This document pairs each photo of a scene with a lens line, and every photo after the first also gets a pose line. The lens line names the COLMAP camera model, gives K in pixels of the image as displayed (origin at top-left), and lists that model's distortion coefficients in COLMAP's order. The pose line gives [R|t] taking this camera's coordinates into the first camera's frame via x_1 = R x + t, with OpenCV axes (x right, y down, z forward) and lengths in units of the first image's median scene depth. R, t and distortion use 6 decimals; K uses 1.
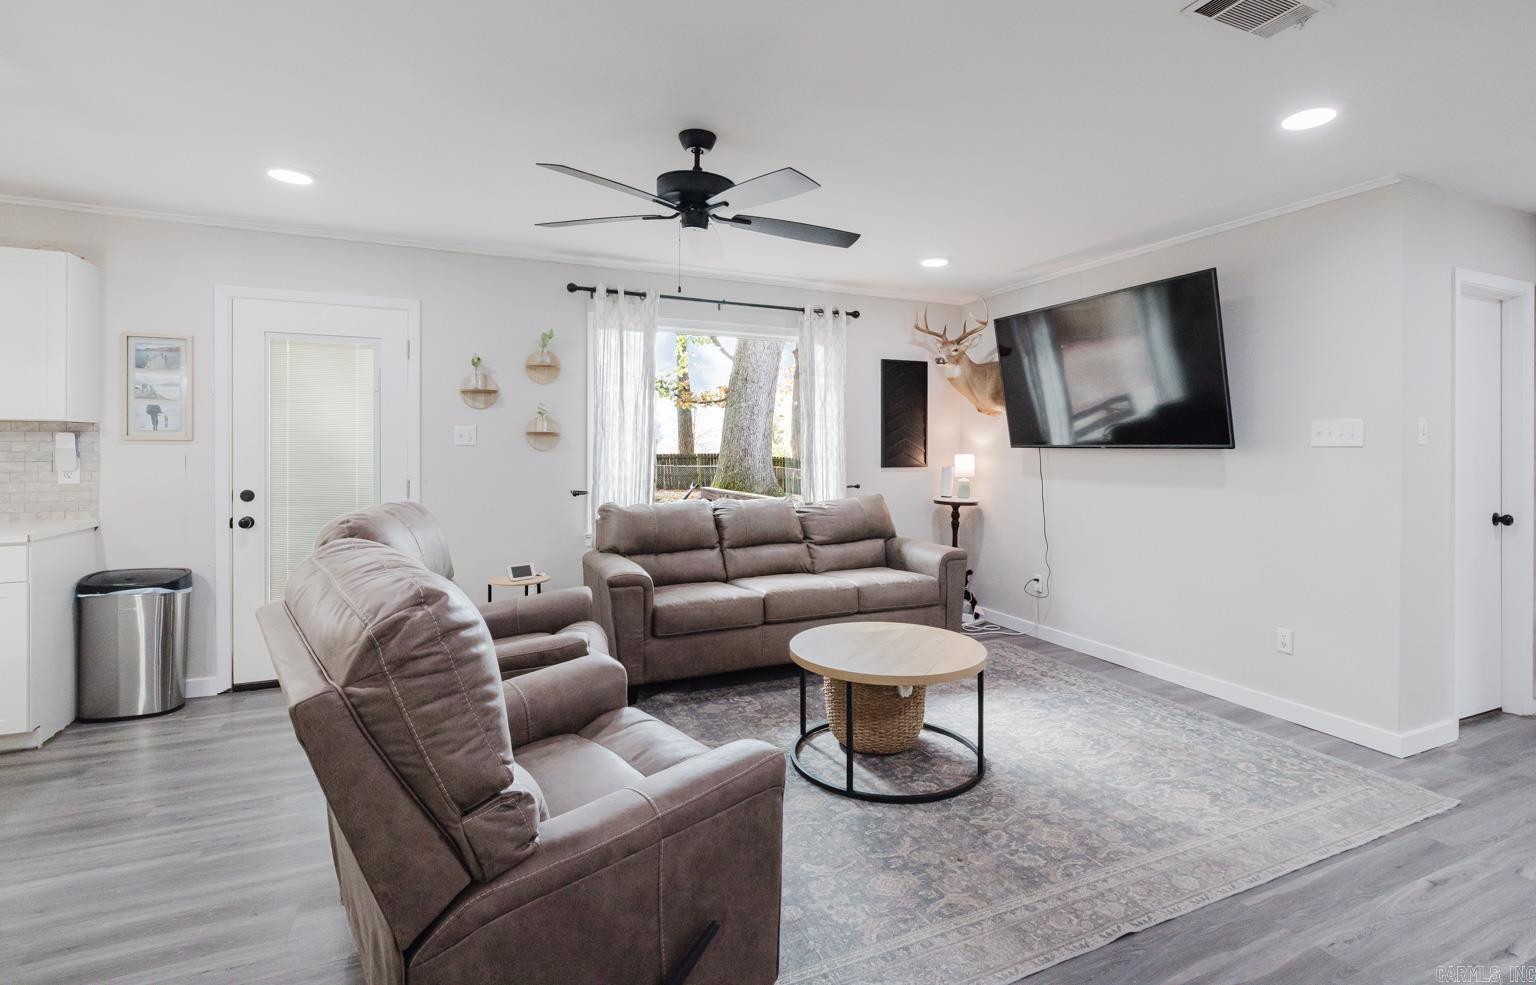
lens RADIAL K [[709.0, 0, 780.6], [0, 709.0, 446.6], [0, 0, 1]] dist [-0.001167, -0.000067]
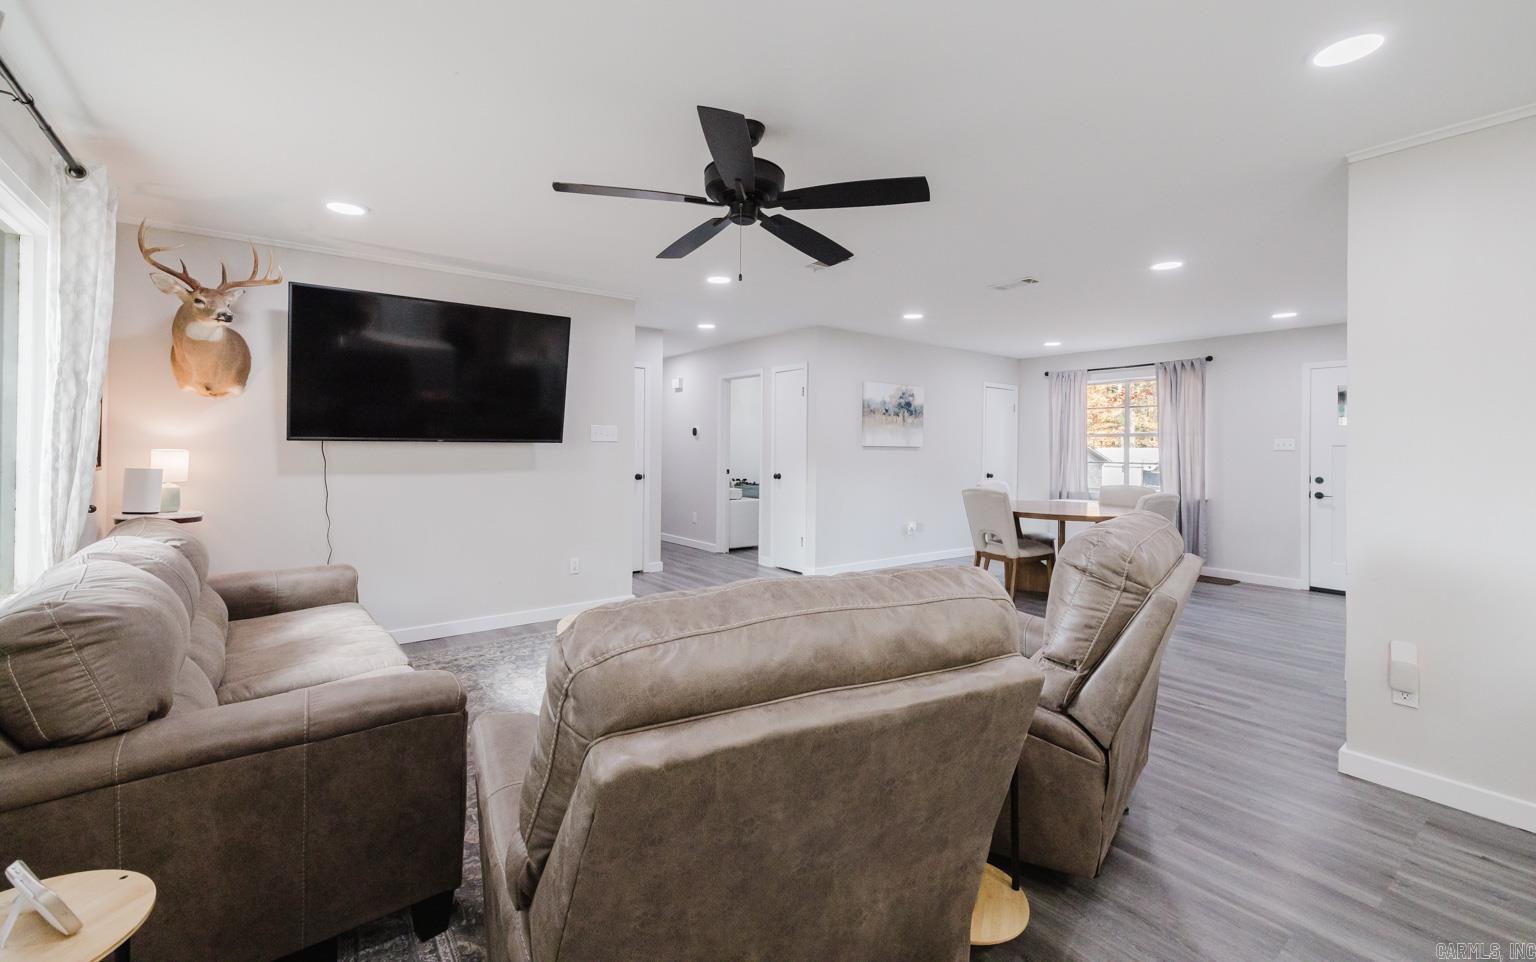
lens RADIAL K [[653.3, 0, 773.3], [0, 653.3, 438.4], [0, 0, 1]] dist [0.009172, -0.000290]
pose [[-0.227154, 0.002555, 0.973856, -0.636932], [-0.010303, 0.999934, -0.005026, -0.002934], [-0.973804, -0.011176, -0.227112, 0.725599]]
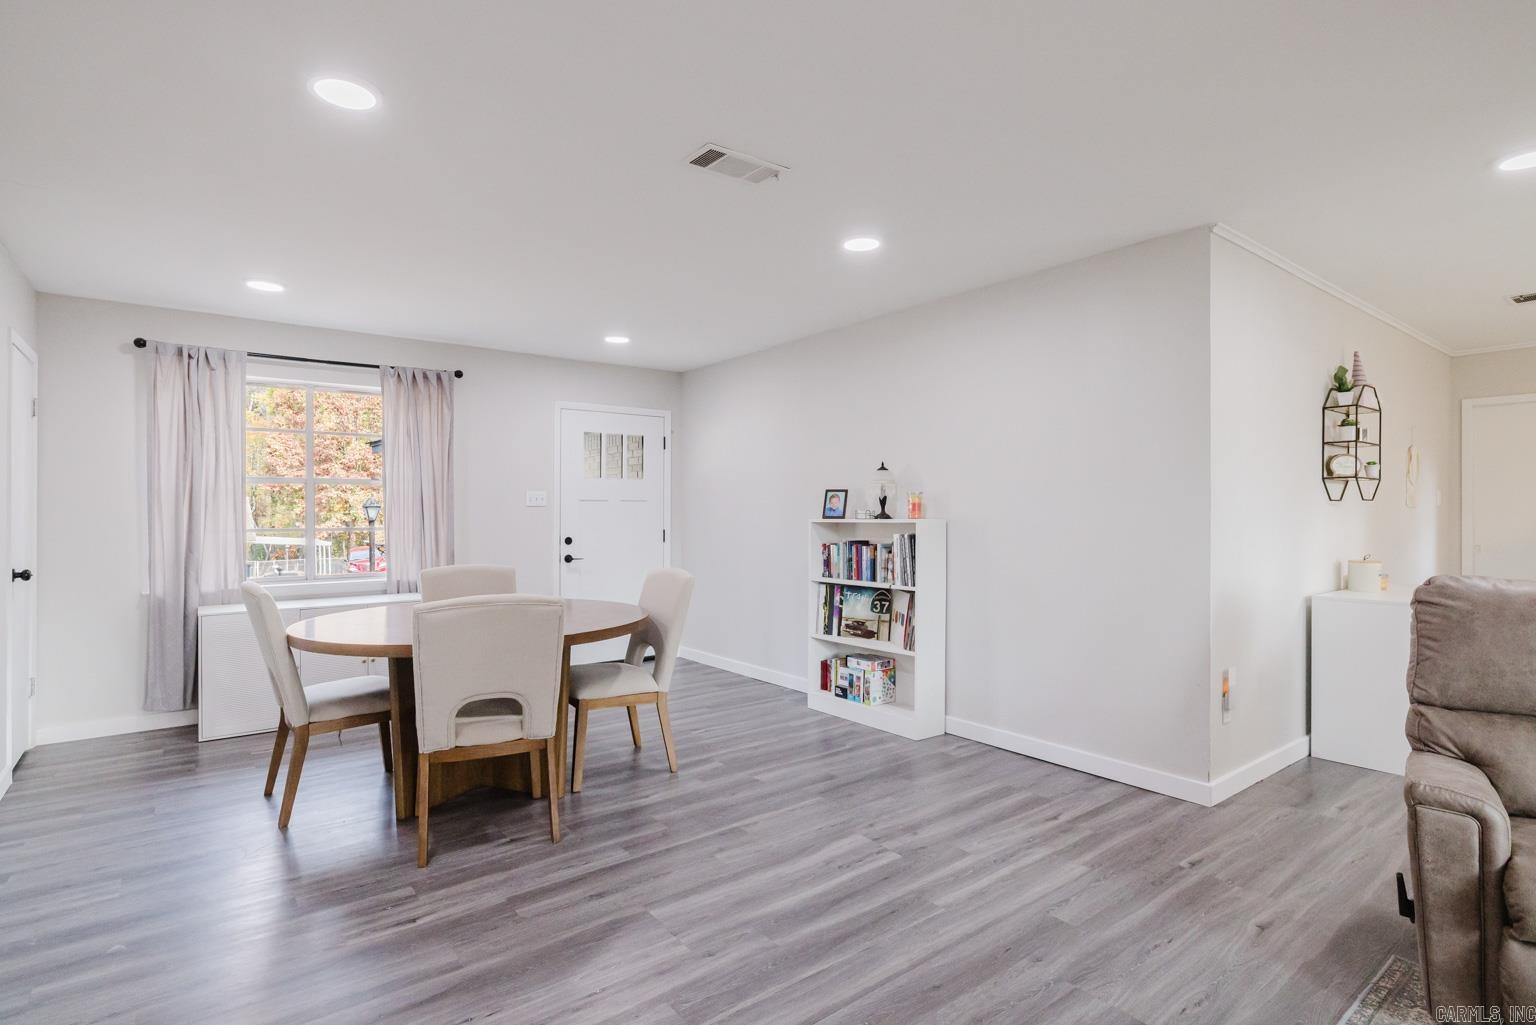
lens RADIAL K [[763.6, 0, 758.0], [0, 763.6, 502.0], [0, 0, 1]] dist [-0.006907, 0.002392]
pose [[-0.974496, -0.008813, -0.224233, 0.464443], [-0.006059, 0.999898, -0.012969, 0.013154], [0.224325, -0.011279, -0.974449, 0.700527]]
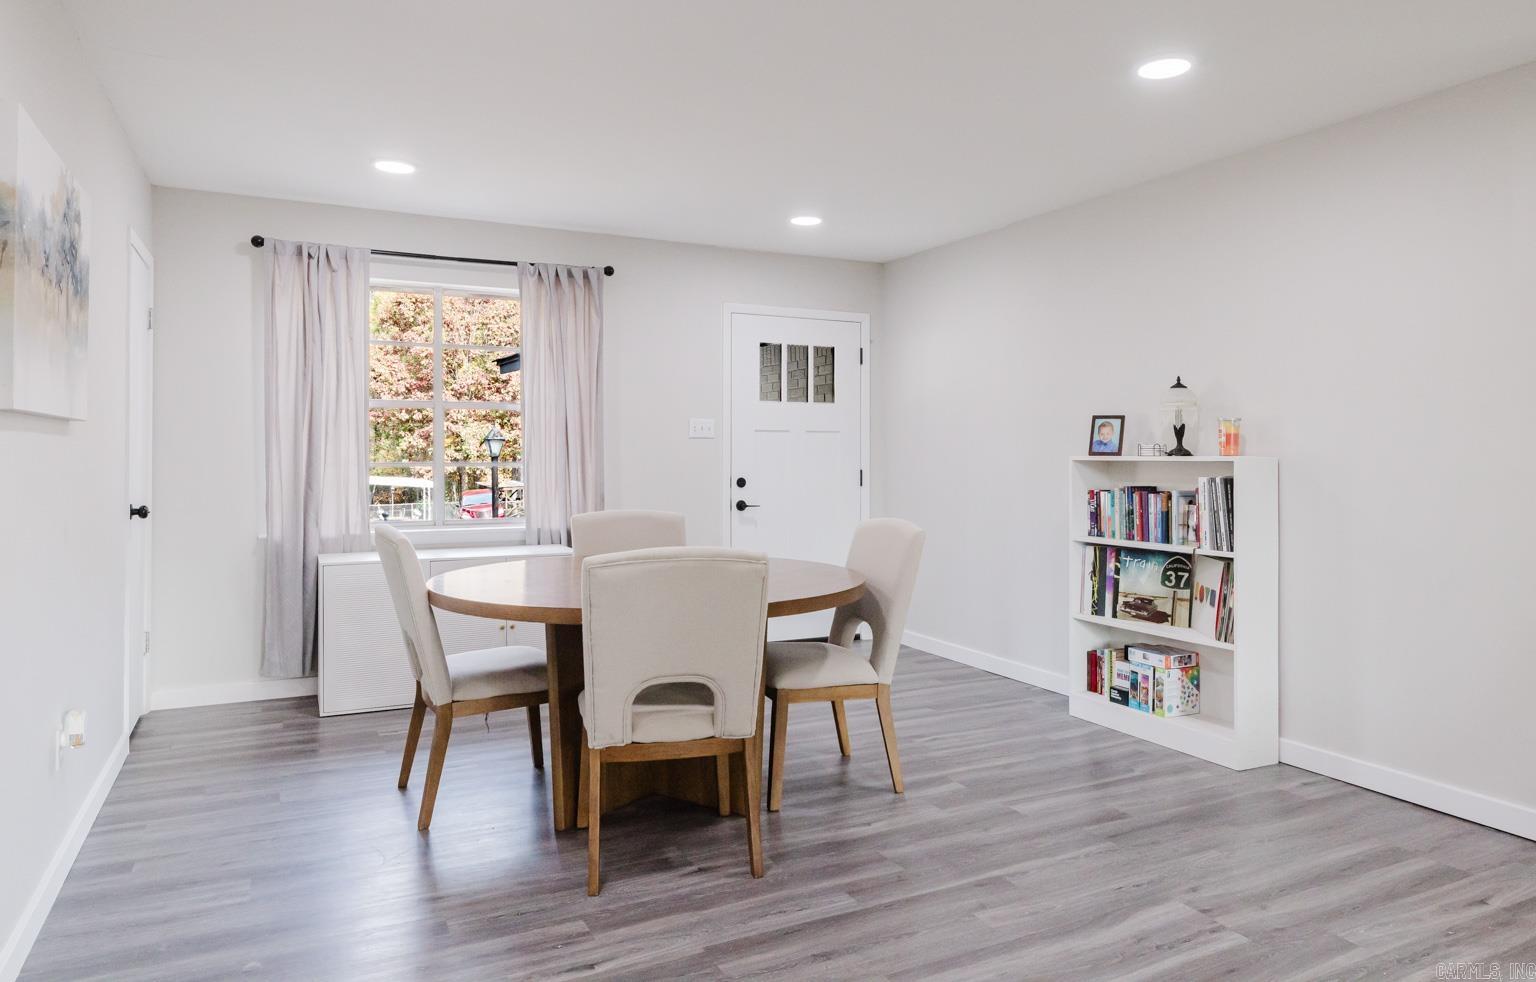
lens RADIAL K [[988.1, 0, 772.0], [0, 988.1, 432.5], [0, 0, 1]] dist [-0.006153, 0.002504]
pose [[-0.999014, -0.013116, -0.042407, 0.505473], [-0.012395, 0.999775, -0.017221, 0.020852], [0.042623, -0.016679, -0.998952, 0.664416]]
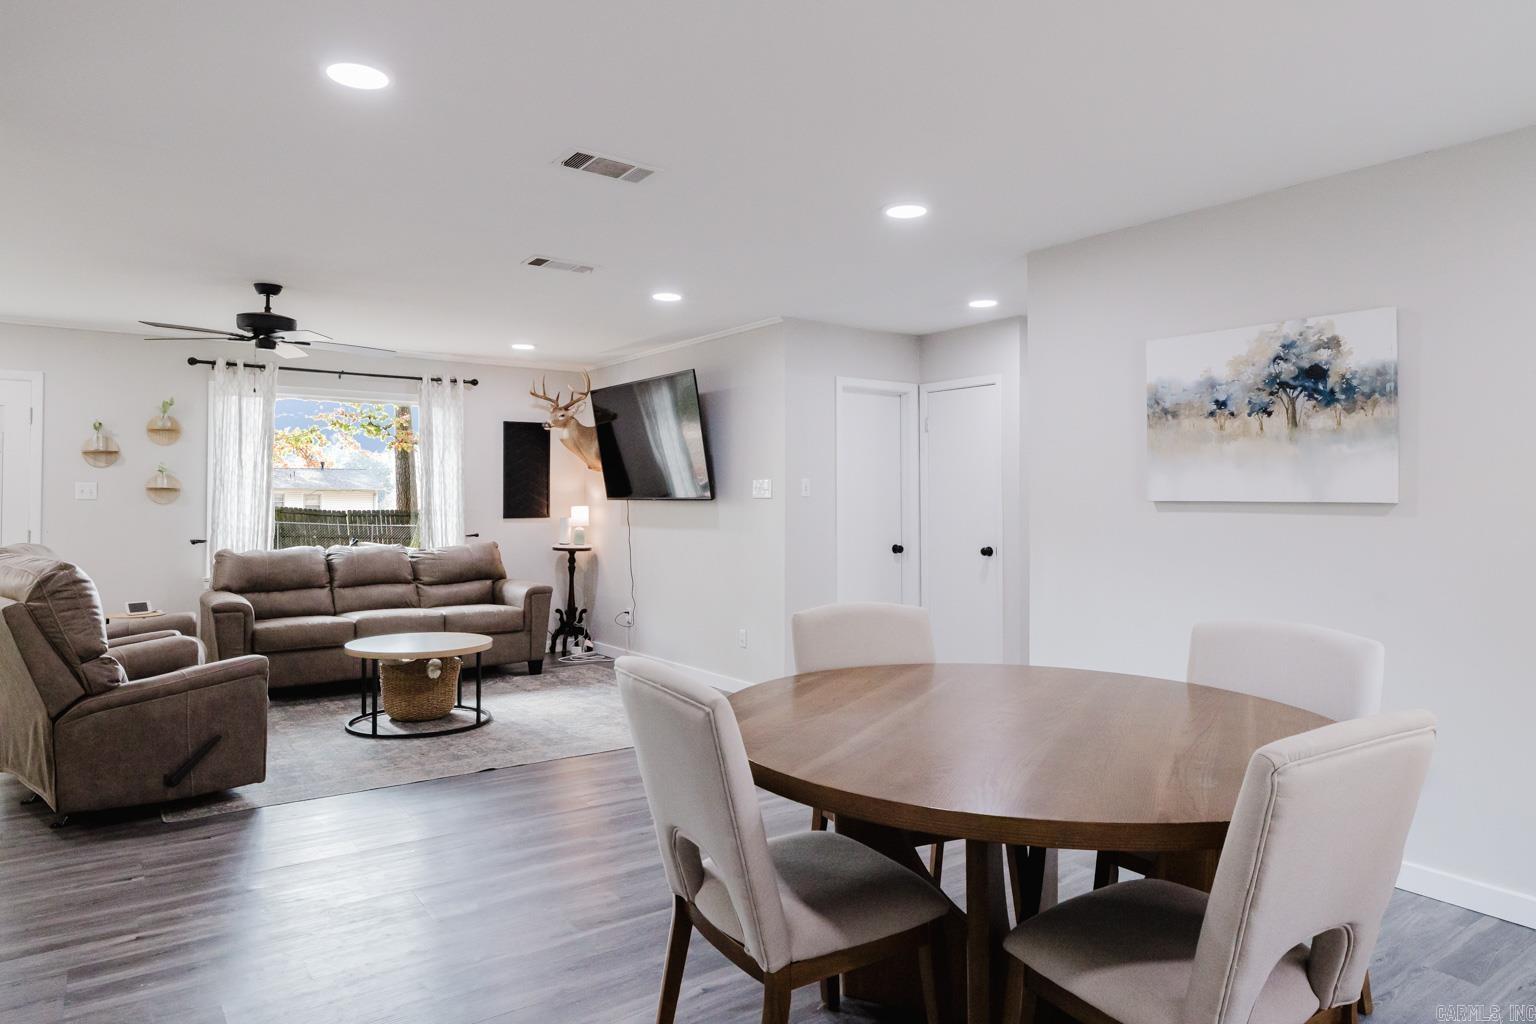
lens RADIAL K [[961.3, 0, 761.1], [0, 961.3, 473.1], [0, 0, 1]] dist [-0.004943, 0.004873]
pose [[0.981389, 0.001424, 0.192024, 0.315943], [0.003846, 0.999626, -0.027068, 0.001397], [-0.191991, 0.027303, 0.981017, -0.706691]]
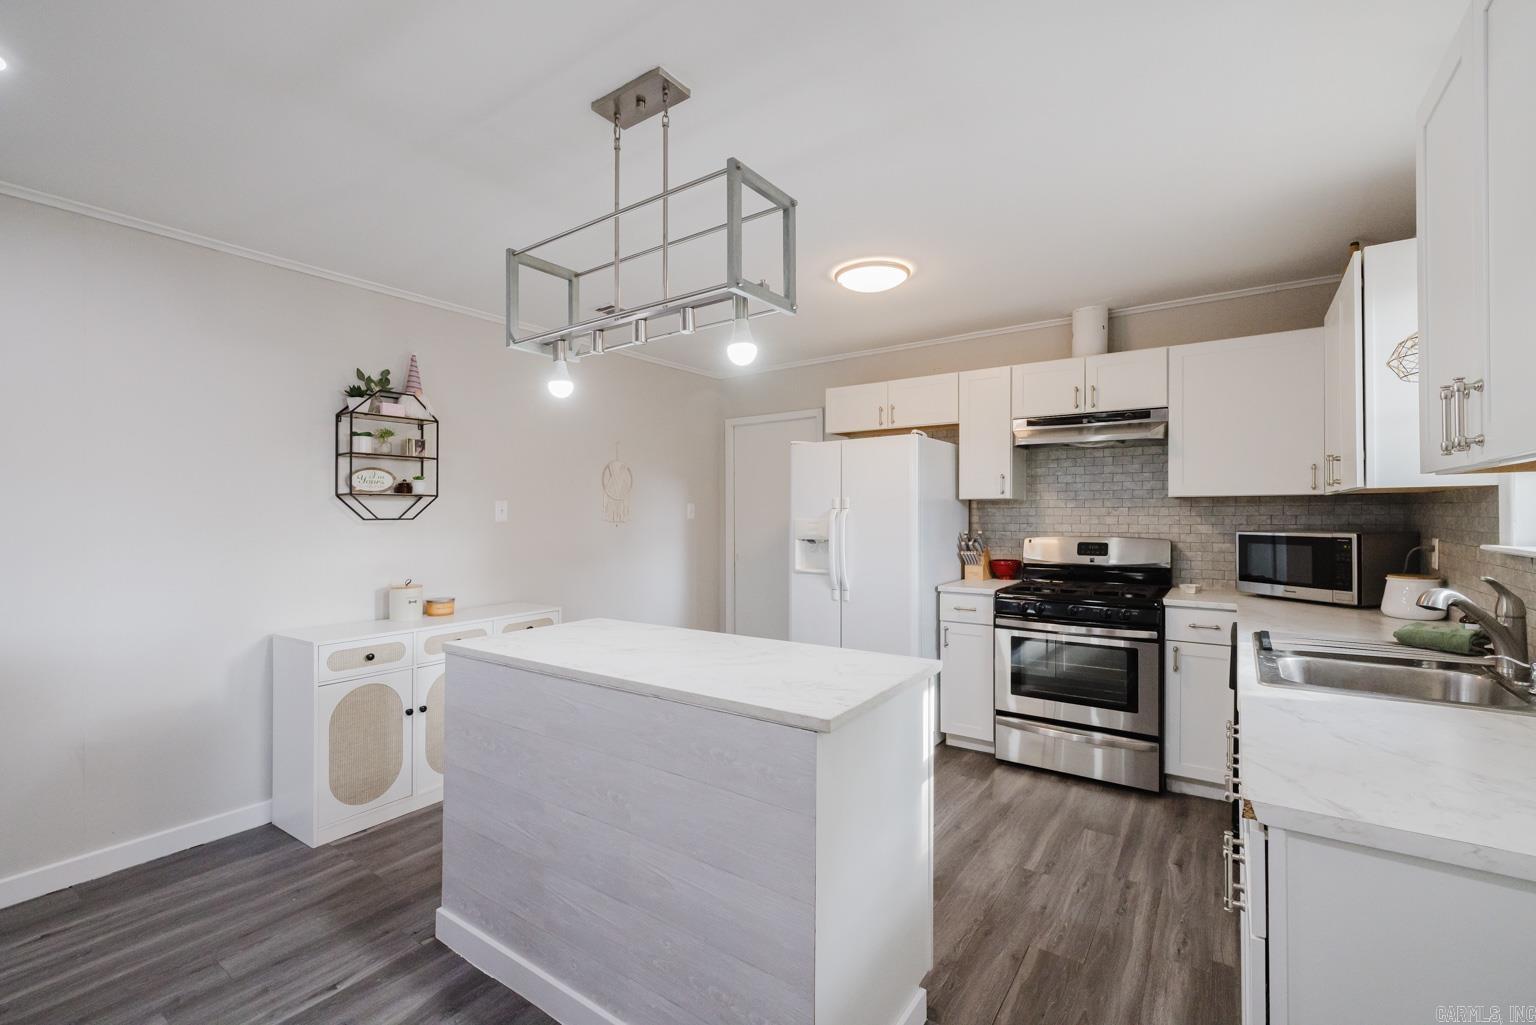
lens RADIAL K [[668.1, 0, 775.3], [0, 668.1, 502.0], [0, 0, 1]] dist [0.005079, -0.000476]
pose [[-0.852853, -0.008917, -0.522075, -0.490253], [0.002580, 0.999770, -0.021290, -0.009698], [0.522145, -0.019504, -0.852634, 0.806220]]
